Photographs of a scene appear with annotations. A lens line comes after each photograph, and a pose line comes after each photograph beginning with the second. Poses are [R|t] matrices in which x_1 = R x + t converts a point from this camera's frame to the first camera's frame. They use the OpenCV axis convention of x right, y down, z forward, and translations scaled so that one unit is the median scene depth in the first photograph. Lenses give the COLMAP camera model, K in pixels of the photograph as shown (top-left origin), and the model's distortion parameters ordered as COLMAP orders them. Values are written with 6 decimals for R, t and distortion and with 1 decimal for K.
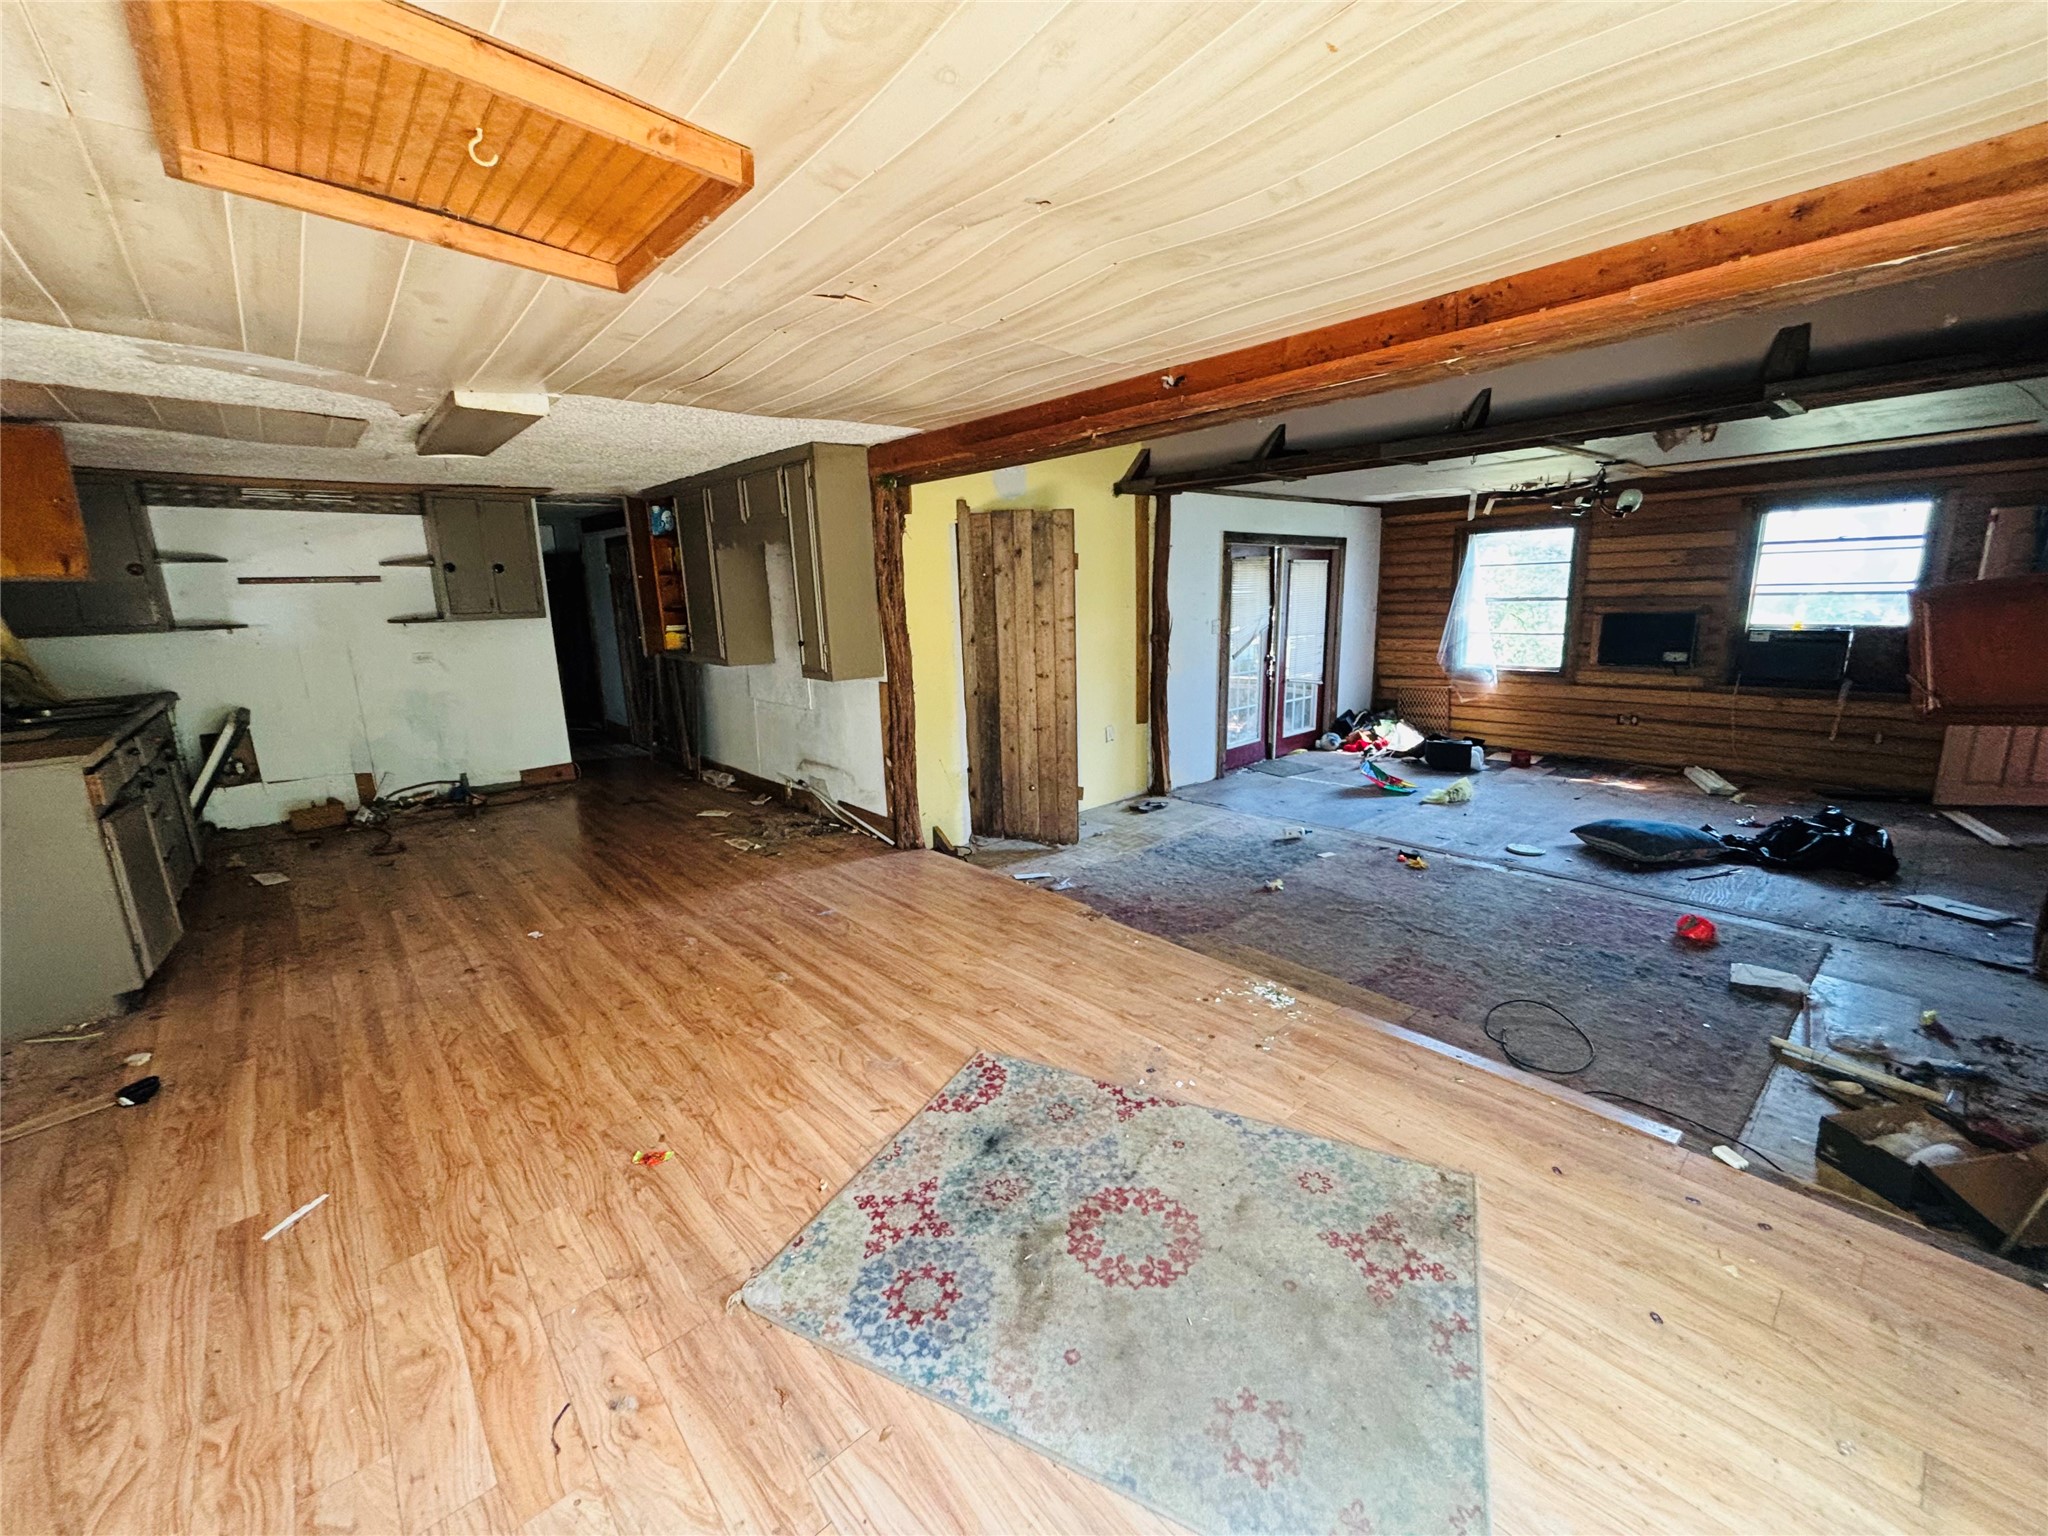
lens RADIAL K [[824.6, 0, 1020.4], [0, 824.6, 760.7], [0, 0, 1]] dist [0.000968, 0.000334]
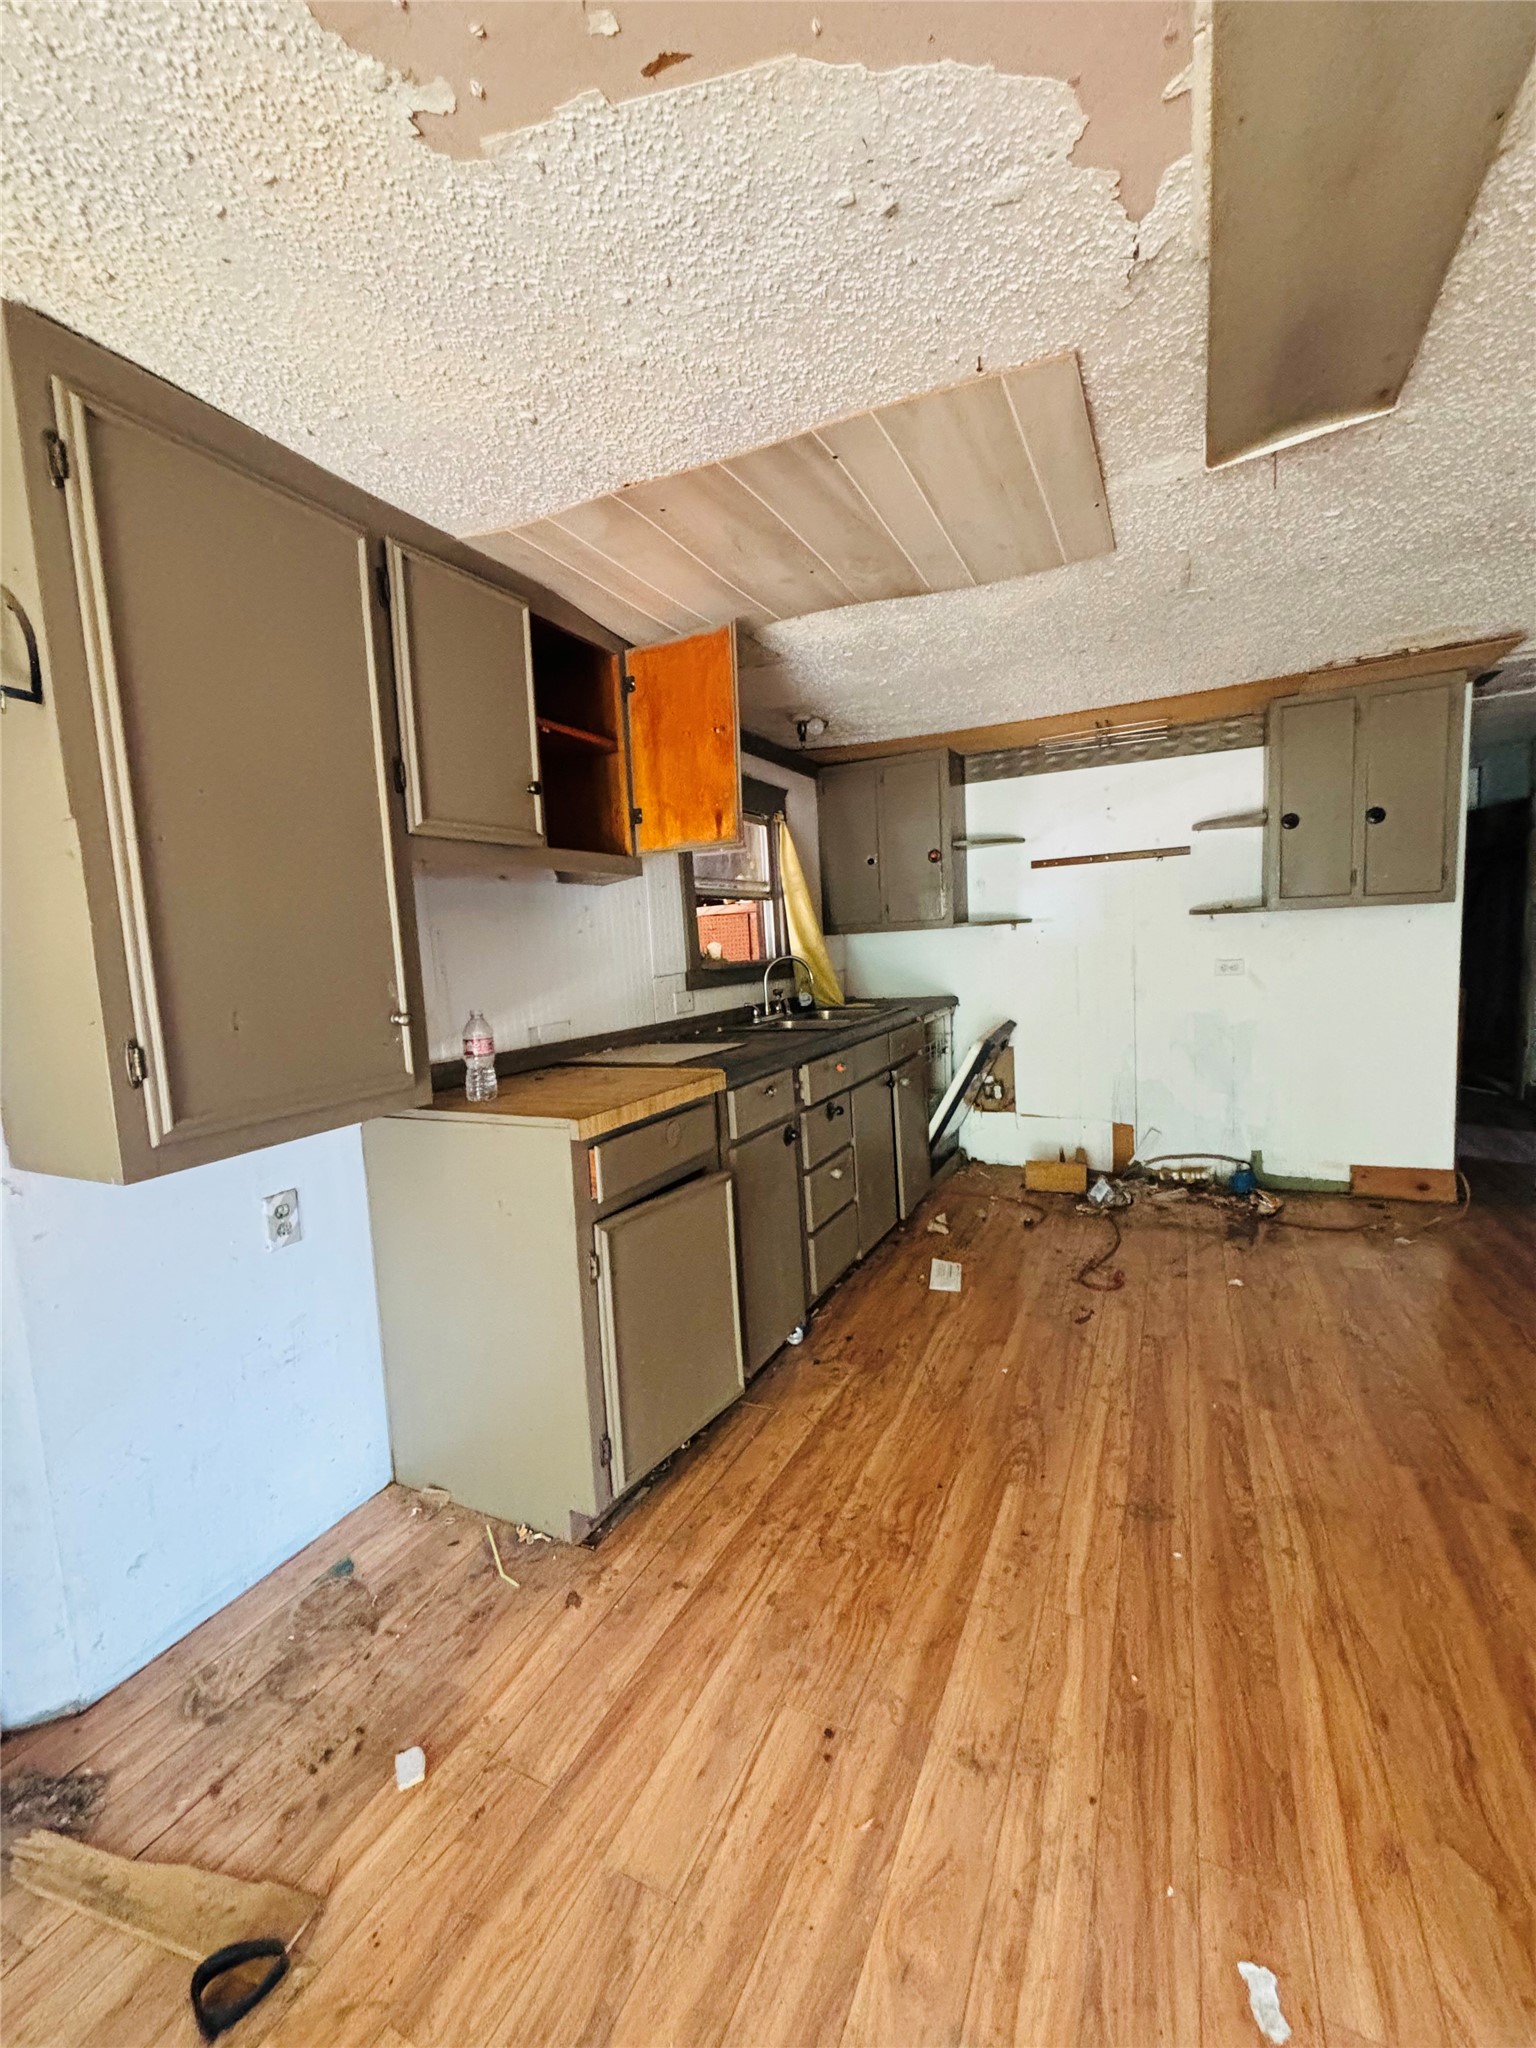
lens RADIAL K [[824.6, 0, 763.9], [0, 824.6, 1022.1], [0, 0, 1]] dist [0.000968, 0.000334]
pose [[0.374648, 0.102744, -0.921457, -0.263269], [-0.149769, 0.987495, 0.049214, -0.060881], [0.914991, 0.119567, 0.385351, 0.430130]]
